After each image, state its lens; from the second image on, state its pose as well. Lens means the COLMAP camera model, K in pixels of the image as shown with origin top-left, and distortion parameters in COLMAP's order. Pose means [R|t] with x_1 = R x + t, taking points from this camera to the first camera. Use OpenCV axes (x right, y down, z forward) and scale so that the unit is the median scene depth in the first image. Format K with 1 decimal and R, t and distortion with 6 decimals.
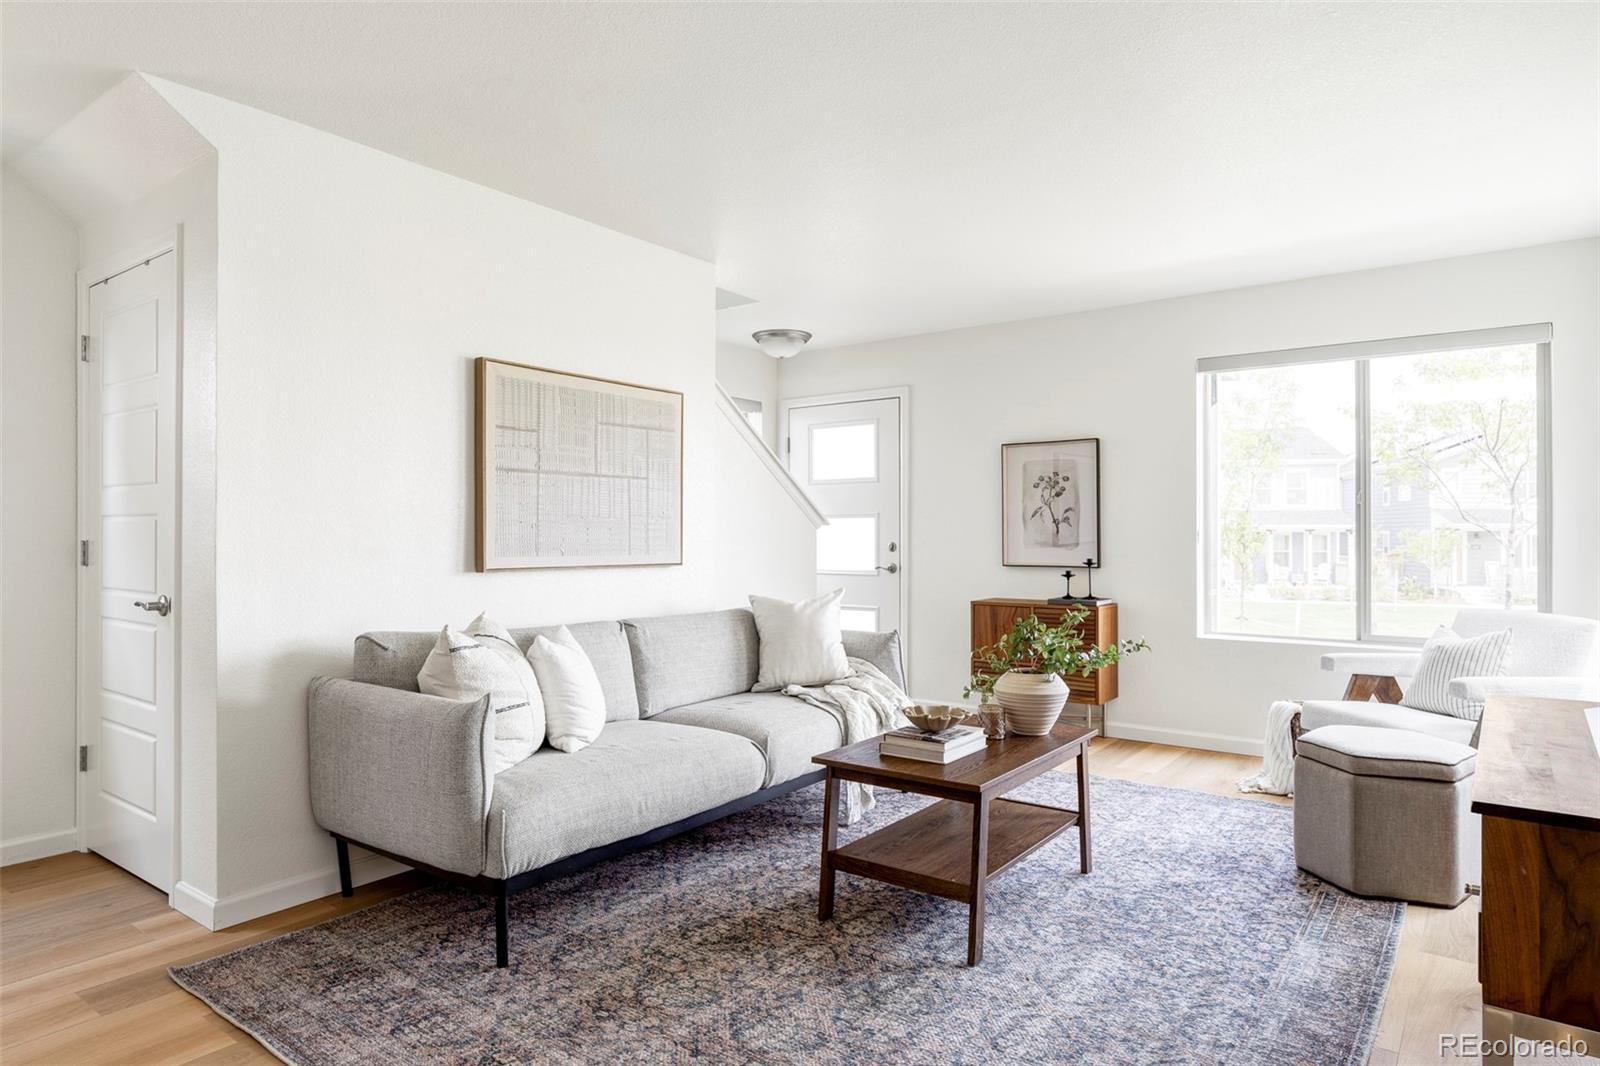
lens RADIAL K [[933.1, 0, 794.6], [0, 933.1, 530.1], [0, 0, 1]] dist [-0.010698, 0.009710]
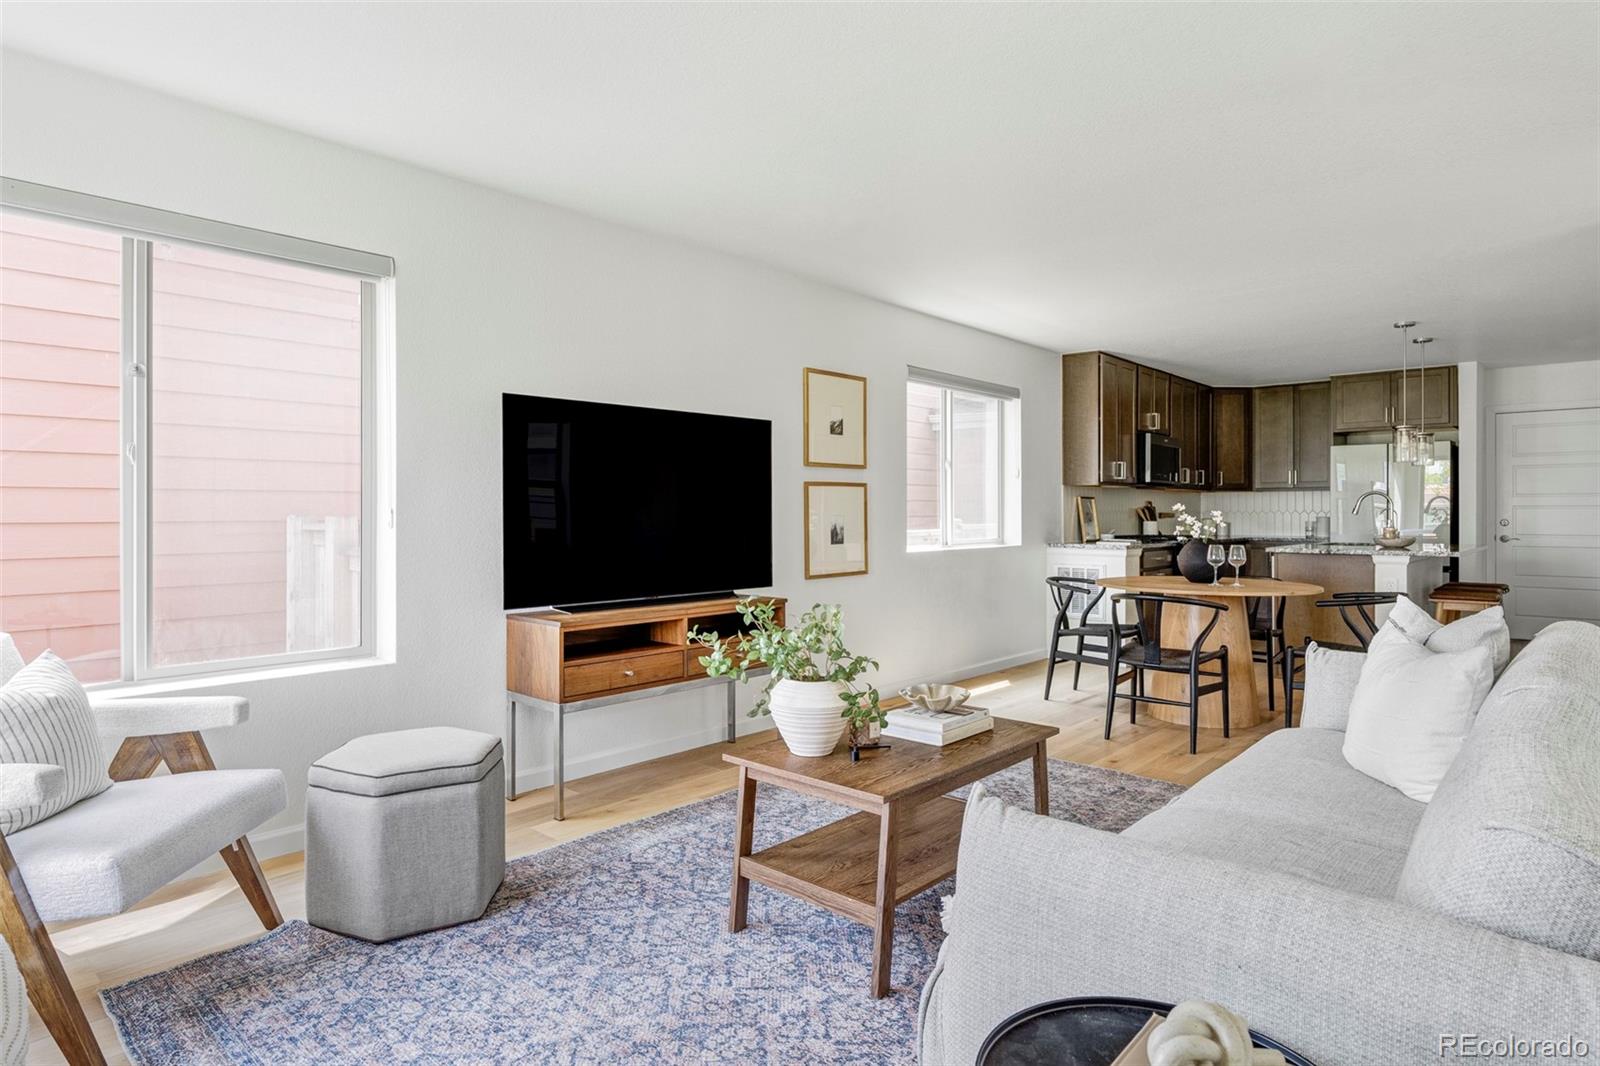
lens RADIAL K [[896.8, 0, 808.6], [0, 896.8, 514.2], [0, 0, 1]] dist [-0.000162, -0.001598]
pose [[-0.997129, -0.000134, 0.075727, 0.165766], [-0.000301, 0.999998, -0.002198, 0.007074], [-0.075726, -0.002214, -0.997126, 1.522838]]
